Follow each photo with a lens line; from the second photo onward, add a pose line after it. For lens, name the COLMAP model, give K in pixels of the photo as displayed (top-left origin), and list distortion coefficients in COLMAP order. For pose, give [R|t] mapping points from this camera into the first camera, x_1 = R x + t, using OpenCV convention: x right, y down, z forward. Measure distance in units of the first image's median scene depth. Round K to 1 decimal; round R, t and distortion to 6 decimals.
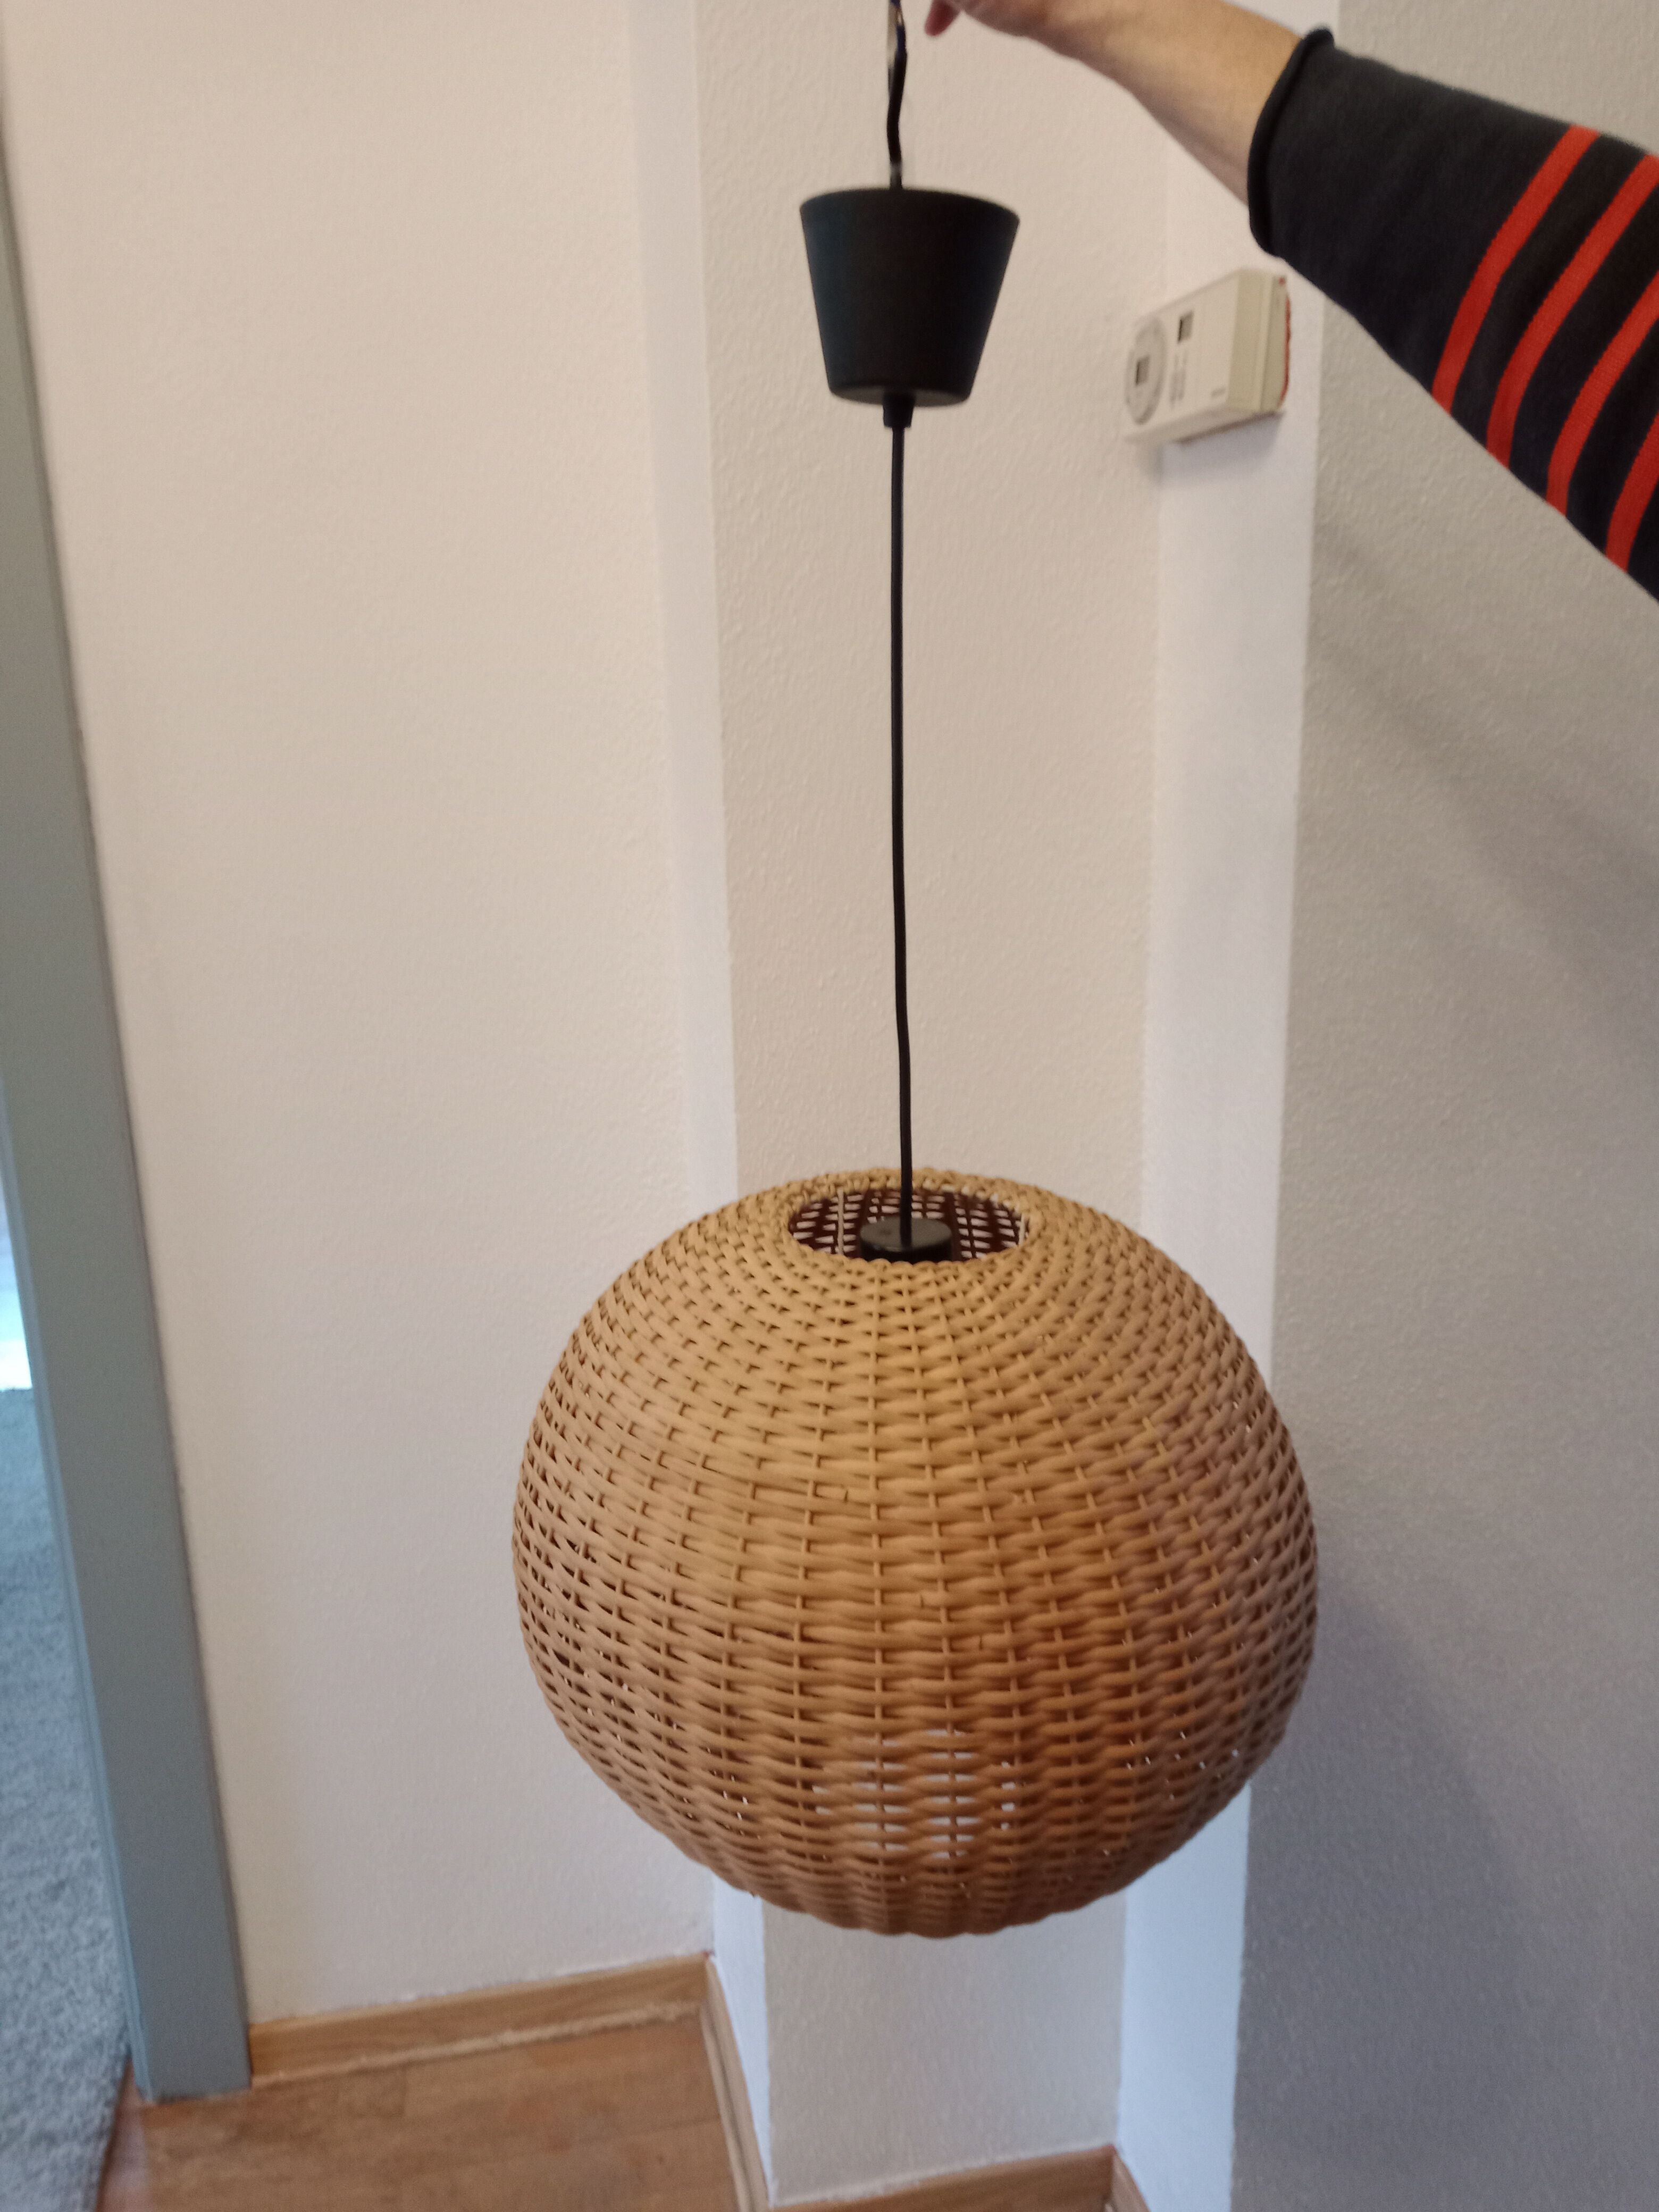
lens RADIAL K [[1719.7, 0, 826.3], [0, 1719.7, 1100.7], [0, 0, 1]] dist [0.054407, -0.110999]
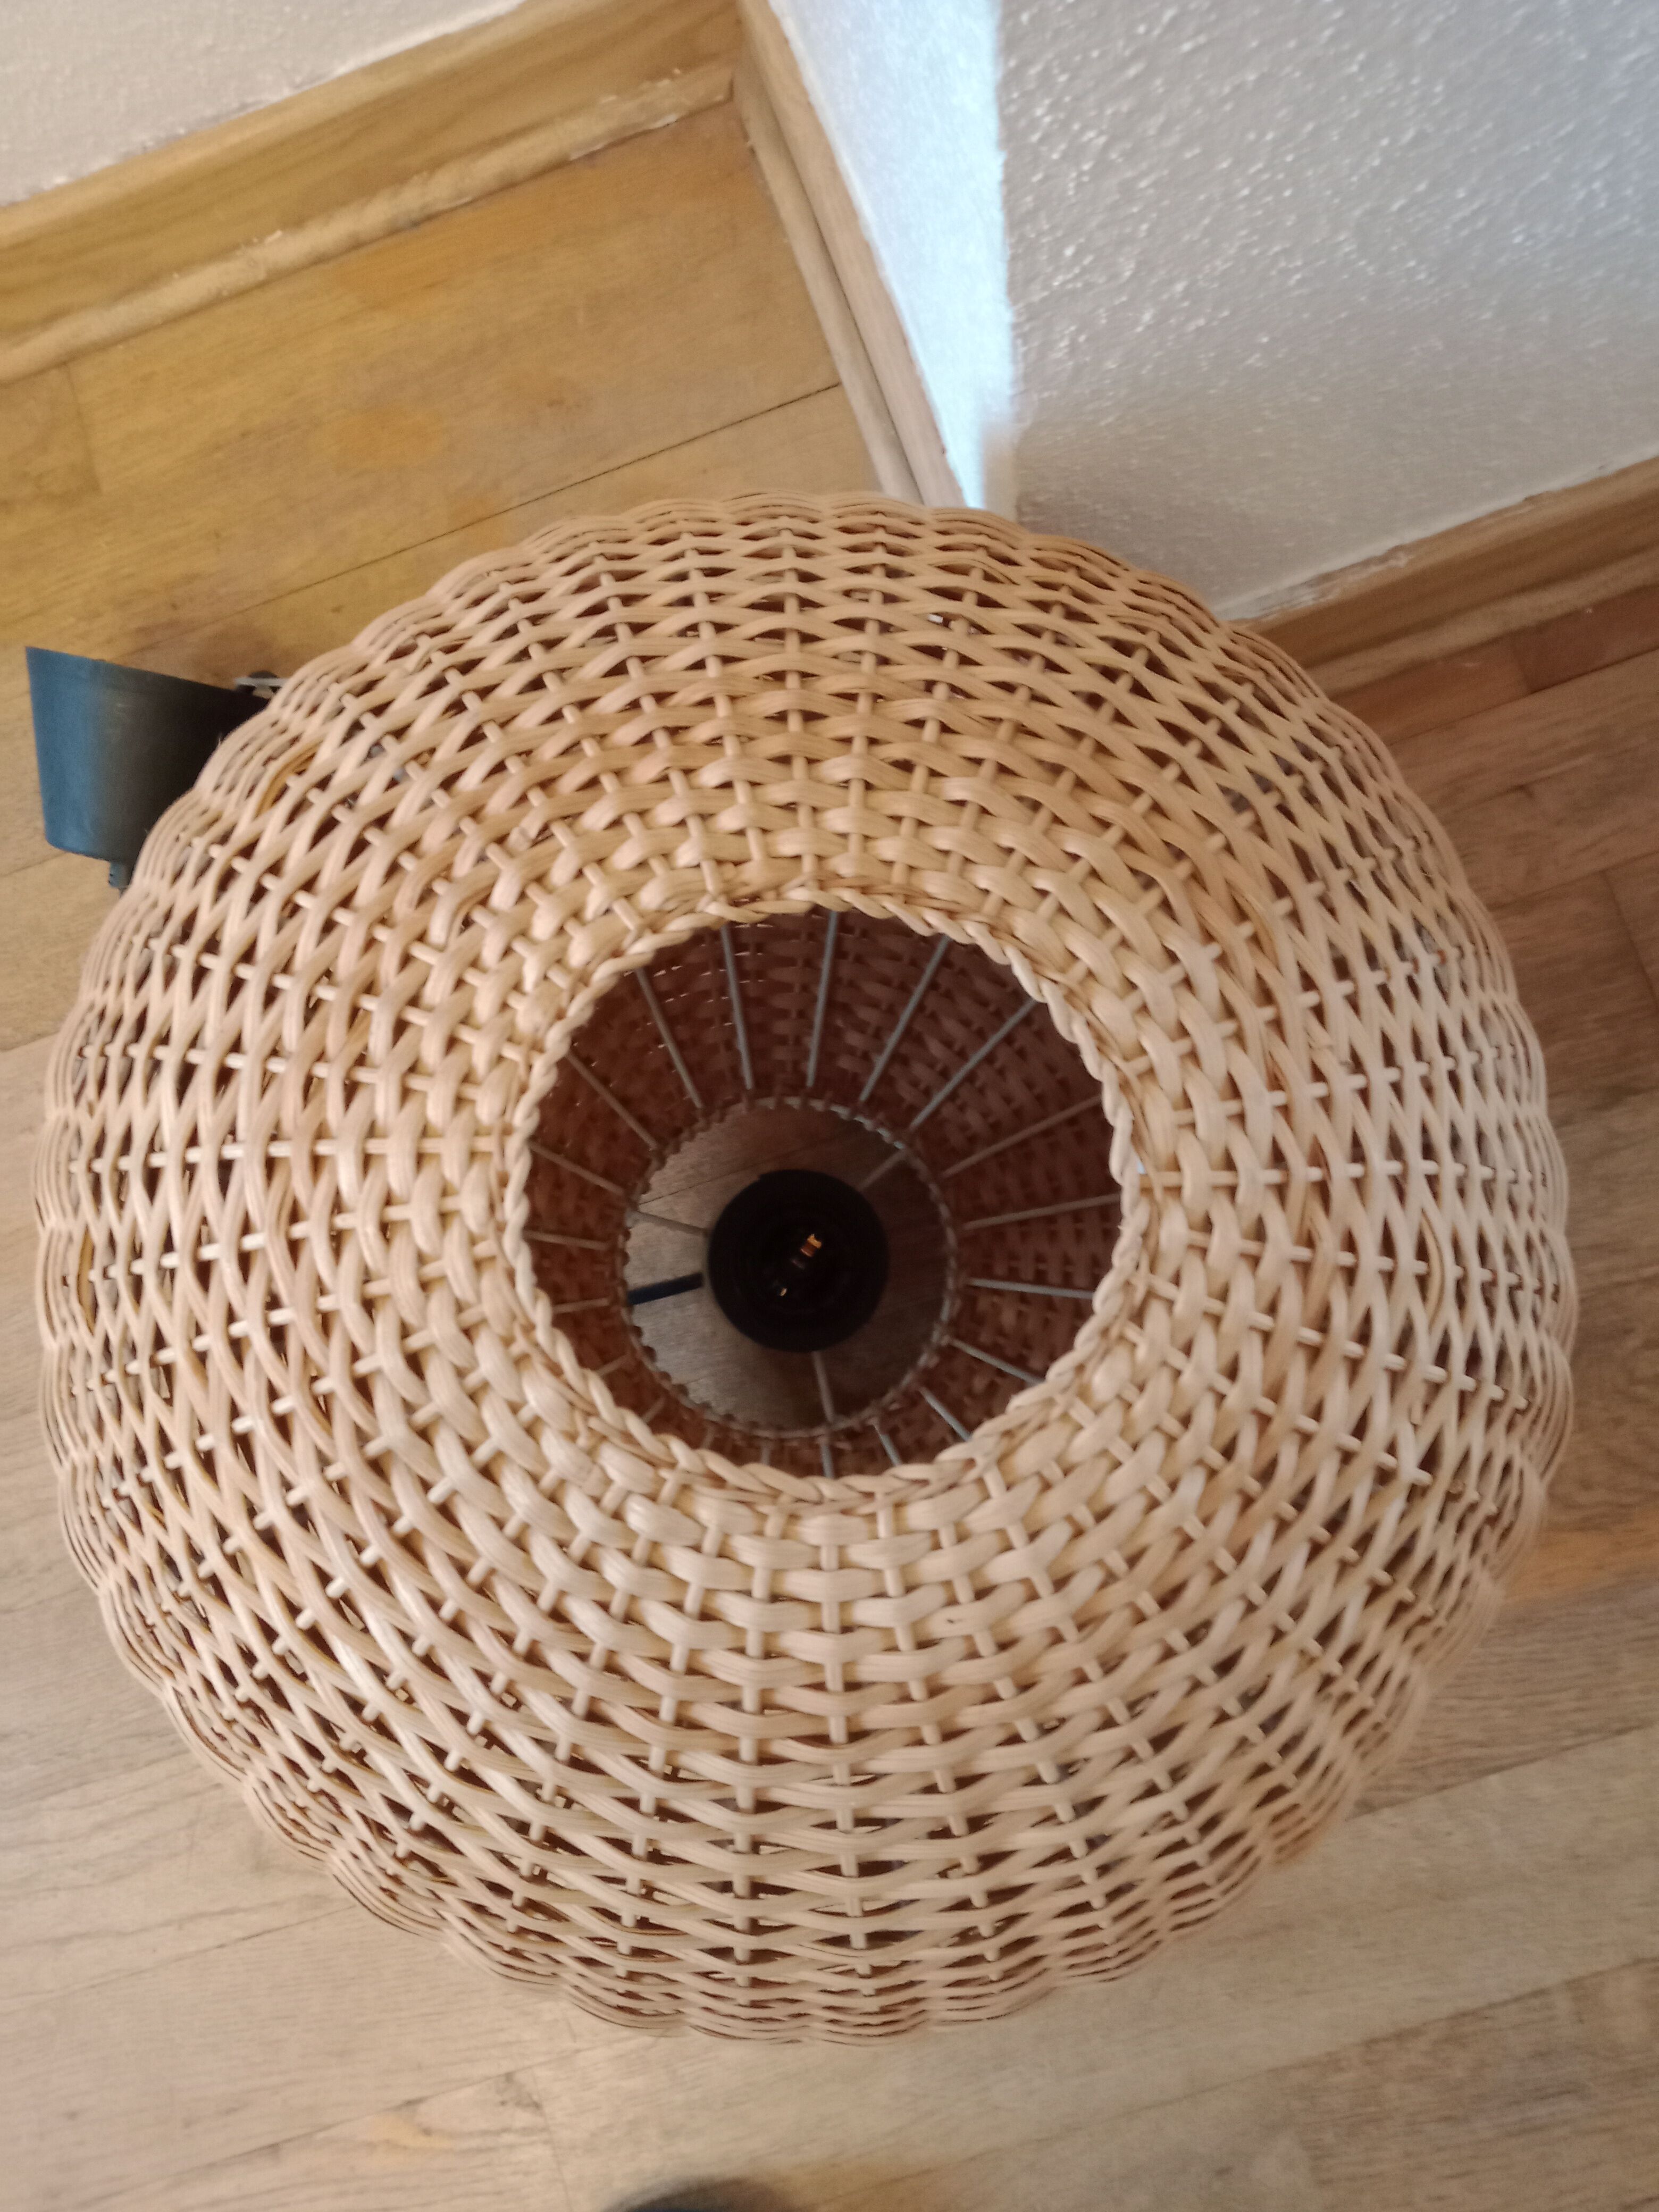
lens RADIAL K [[1728.6, 0, 829.5], [0, 1728.6, 1106.0], [0, 0, 1]] dist [-0.000386, -0.001759]
pose [[0.988446, -0.113383, -0.100591, -0.060693], [0.137164, 0.386701, 0.911948, 0.406699], [-0.064501, -0.915209, 0.397785, 0.976124]]
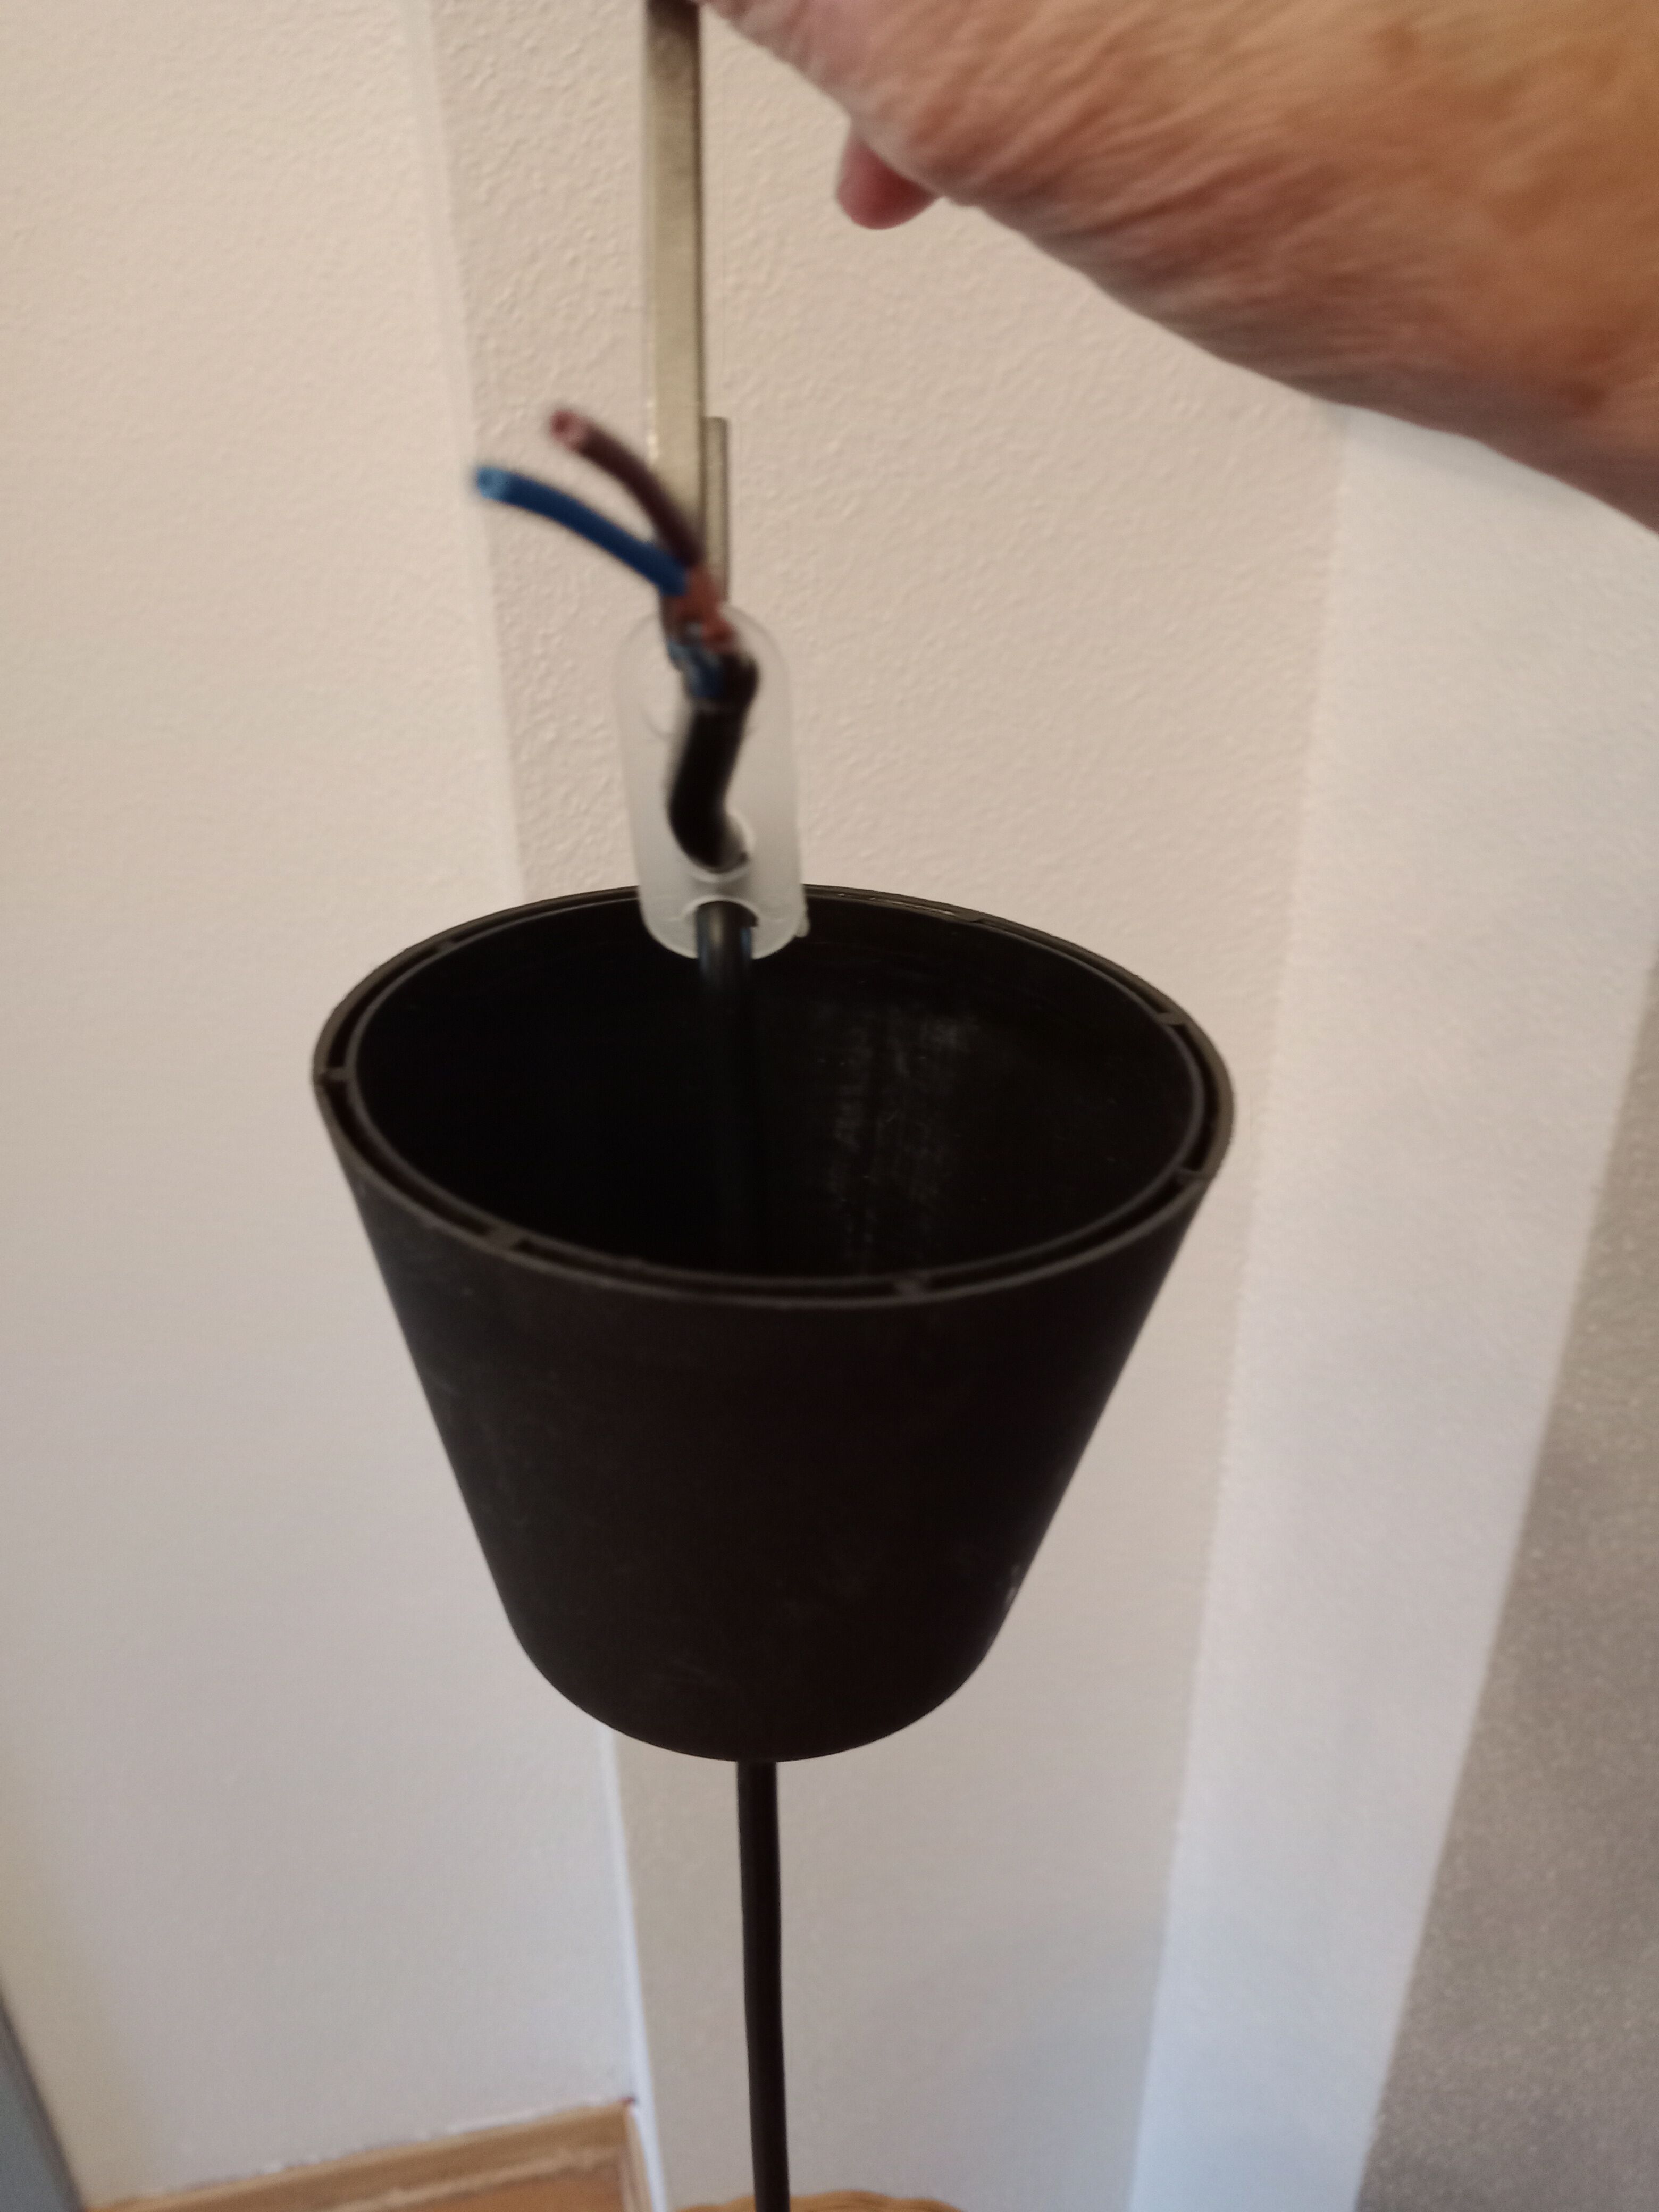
lens RADIAL K [[1751.8, 0, 829.5], [0, 1751.8, 1106.0], [0, 0, 1]] dist [-0.004998, -0.005455]
pose [[0.999944, 0.002271, 0.010374, 0.030990], [-0.004797, 0.968129, 0.250404, -0.298305], [-0.009475, -0.250440, 0.968086, 0.443496]]
